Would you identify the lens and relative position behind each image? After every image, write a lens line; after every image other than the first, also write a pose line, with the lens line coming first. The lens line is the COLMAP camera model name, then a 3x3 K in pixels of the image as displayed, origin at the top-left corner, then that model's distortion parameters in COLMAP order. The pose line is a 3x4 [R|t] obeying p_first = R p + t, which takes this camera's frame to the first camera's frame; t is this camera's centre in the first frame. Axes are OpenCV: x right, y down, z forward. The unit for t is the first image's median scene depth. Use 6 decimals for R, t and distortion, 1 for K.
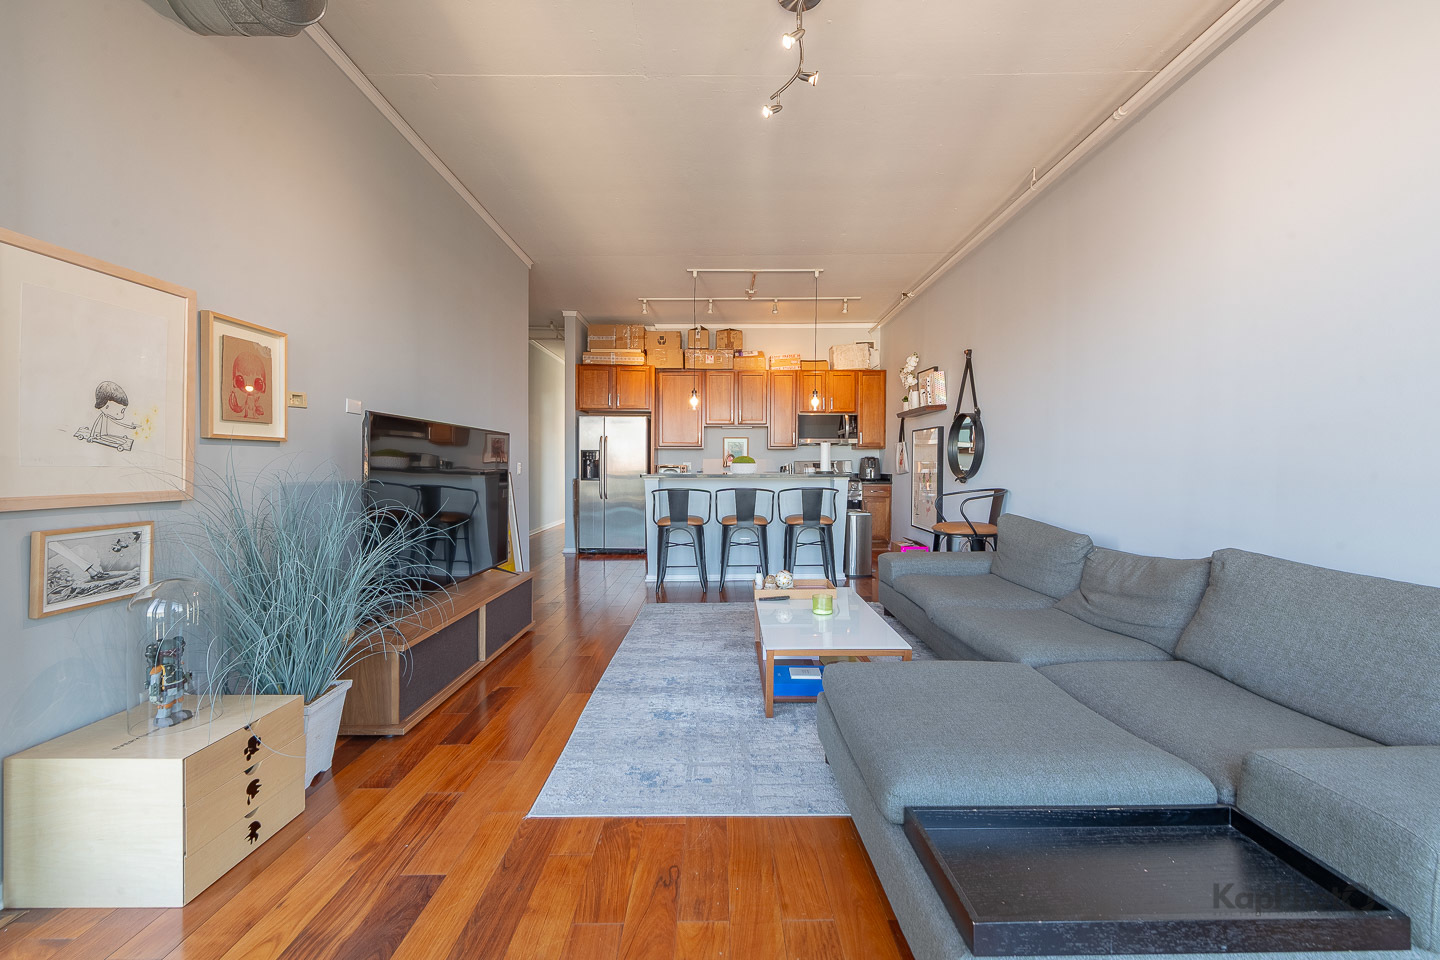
lens RADIAL K [[544.8, 0, 724.4], [0, 544.8, 483.5], [0, 0, 1]] dist [0.001614, -0.000870]
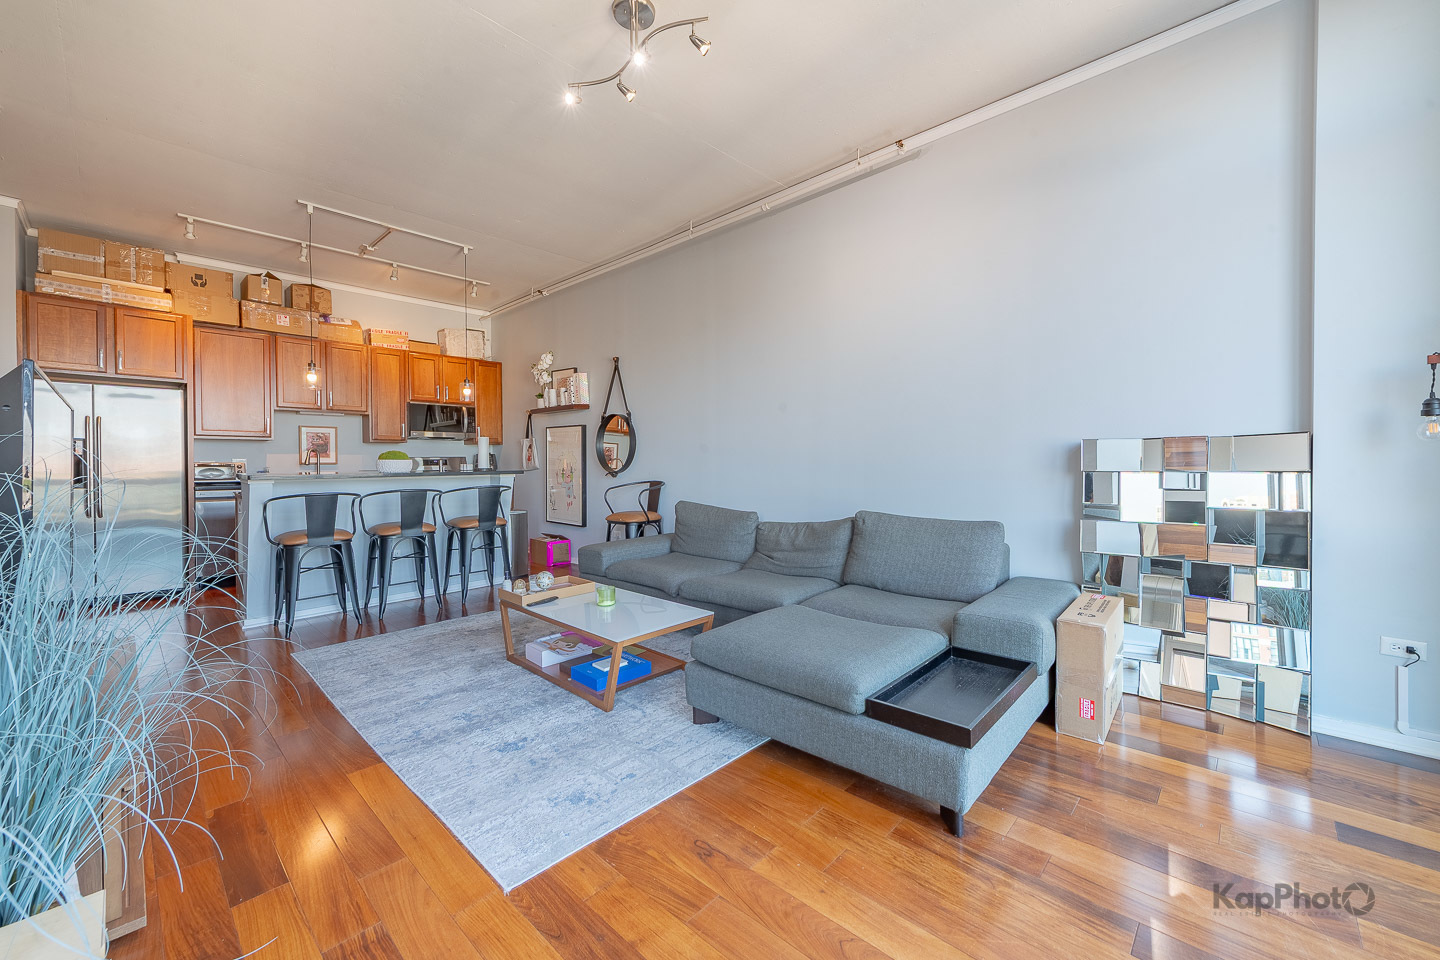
lens RADIAL K [[580.9, 0, 695.5], [0, 580.9, 472.7], [0, 0, 1]] dist [0.009320, -0.003485]
pose [[0.698642, -0.016197, 0.715288, -0.219138], [0.029702, 0.999538, -0.006377, 0.001563], [-0.714855, 0.025701, 0.698801, 0.051355]]
